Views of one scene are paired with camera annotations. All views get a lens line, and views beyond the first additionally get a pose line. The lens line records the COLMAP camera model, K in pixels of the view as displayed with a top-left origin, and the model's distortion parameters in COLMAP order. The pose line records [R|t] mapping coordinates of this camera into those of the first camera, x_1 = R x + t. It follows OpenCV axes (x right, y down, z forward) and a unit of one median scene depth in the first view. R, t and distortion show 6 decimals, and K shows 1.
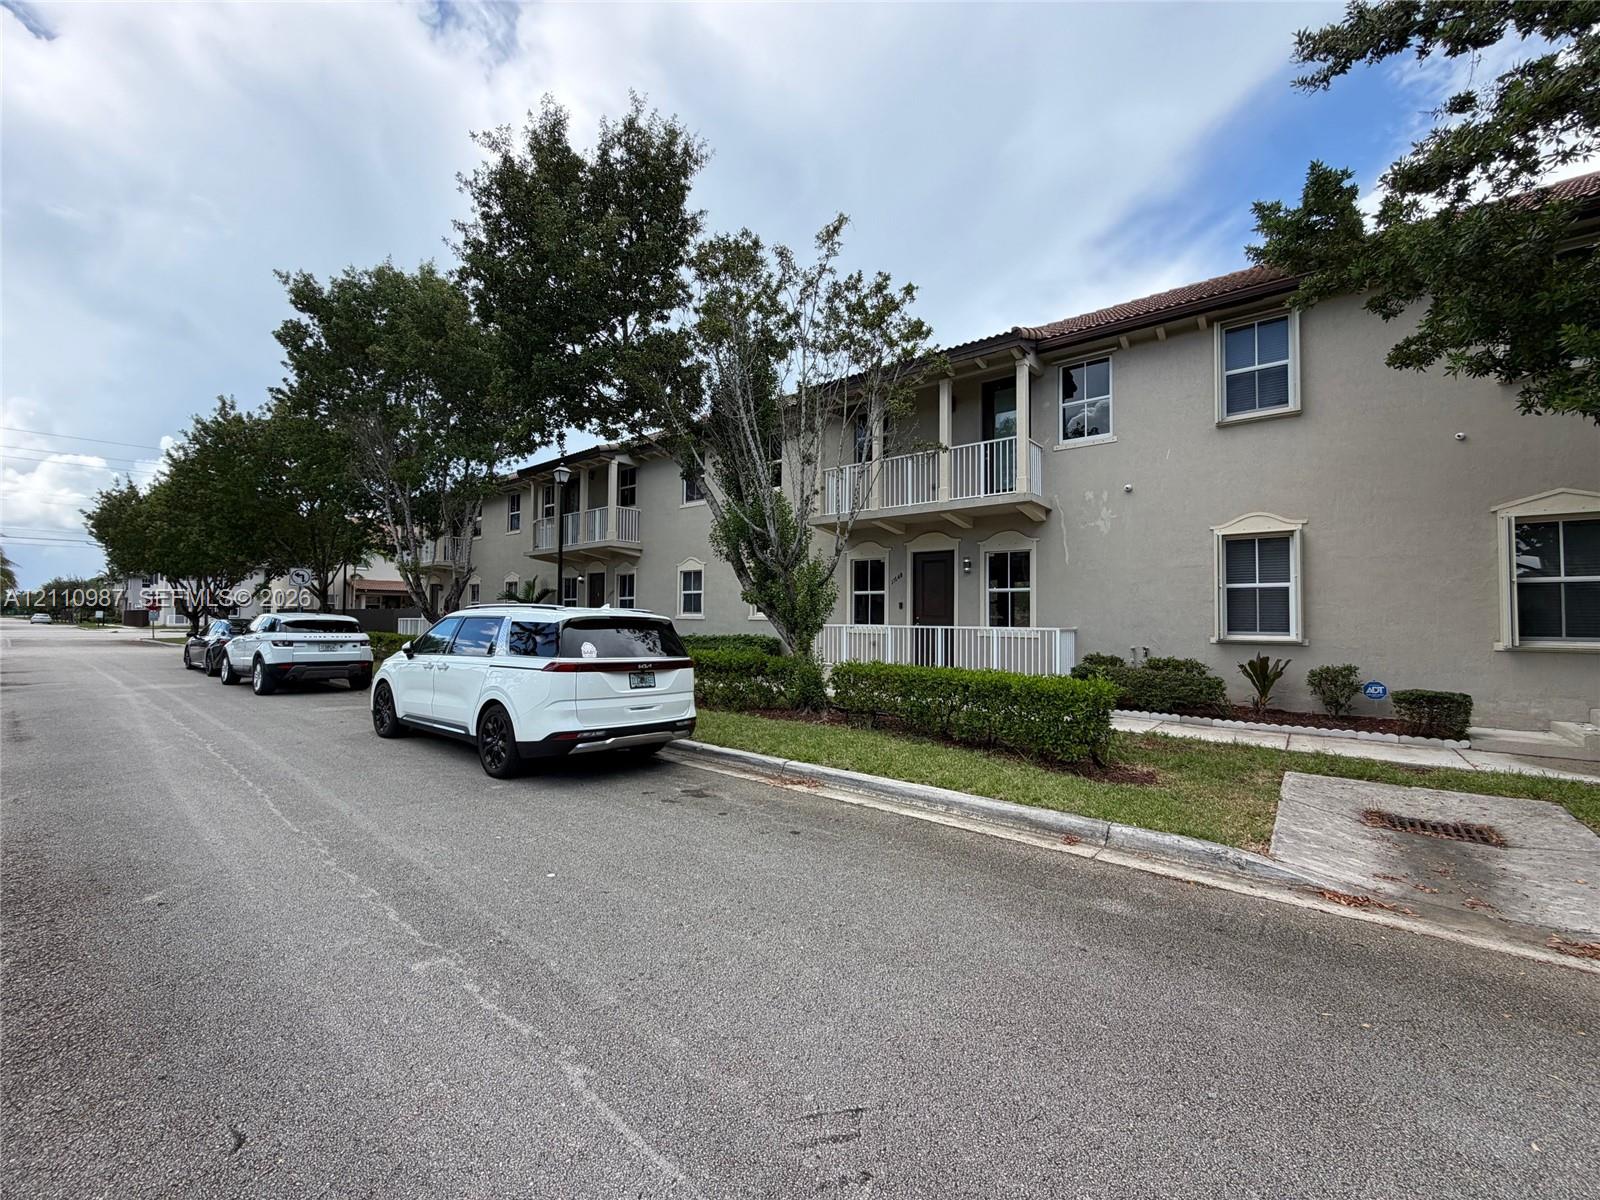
lens RADIAL K [[637.1, 0, 800.0], [0, 637.1, 600.0], [0, 0, 1]] dist [-0.001390, -0.000068]
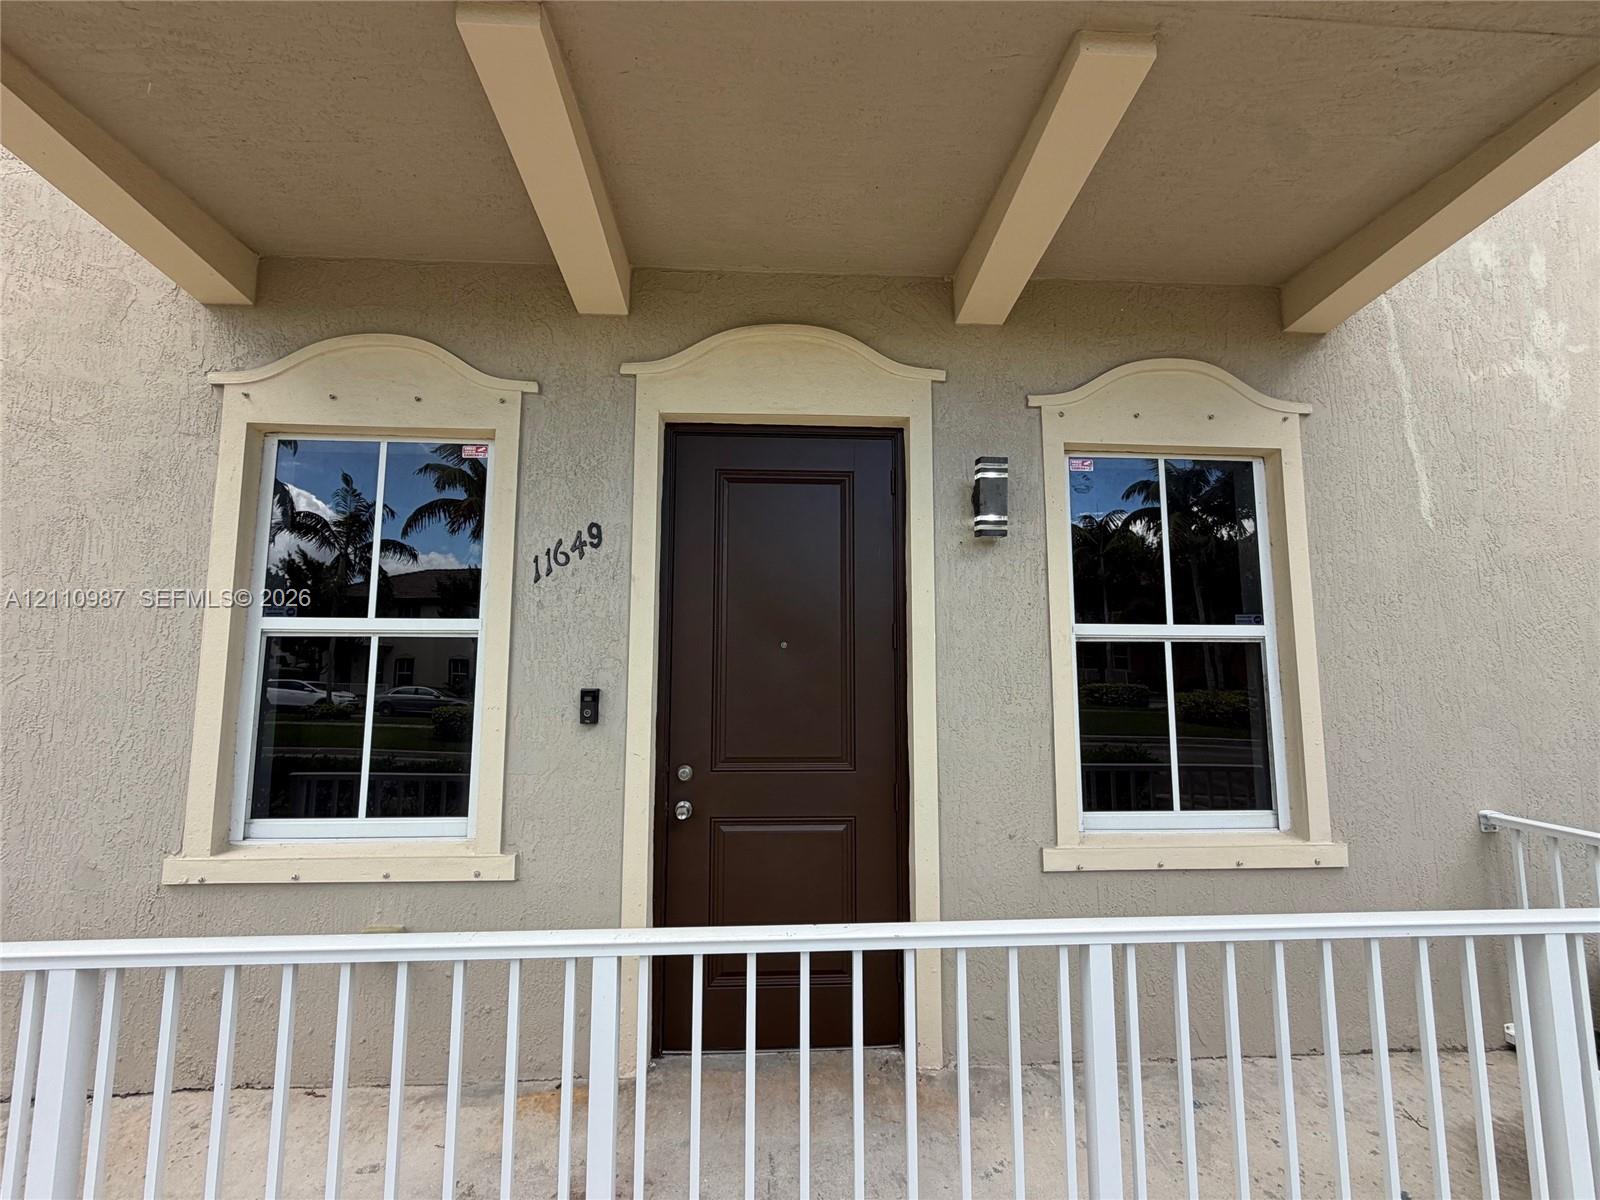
lens RADIAL K [[637.1, 0, 800.0], [0, 637.1, 600.0], [0, 0, 1]] dist [-0.001390, -0.000068]
pose [[0.751810, 0.050225, 0.657465, 0.092661], [-0.015397, 0.998160, -0.058645, -0.011823], [-0.659201, 0.033967, 0.751200, 0.892169]]
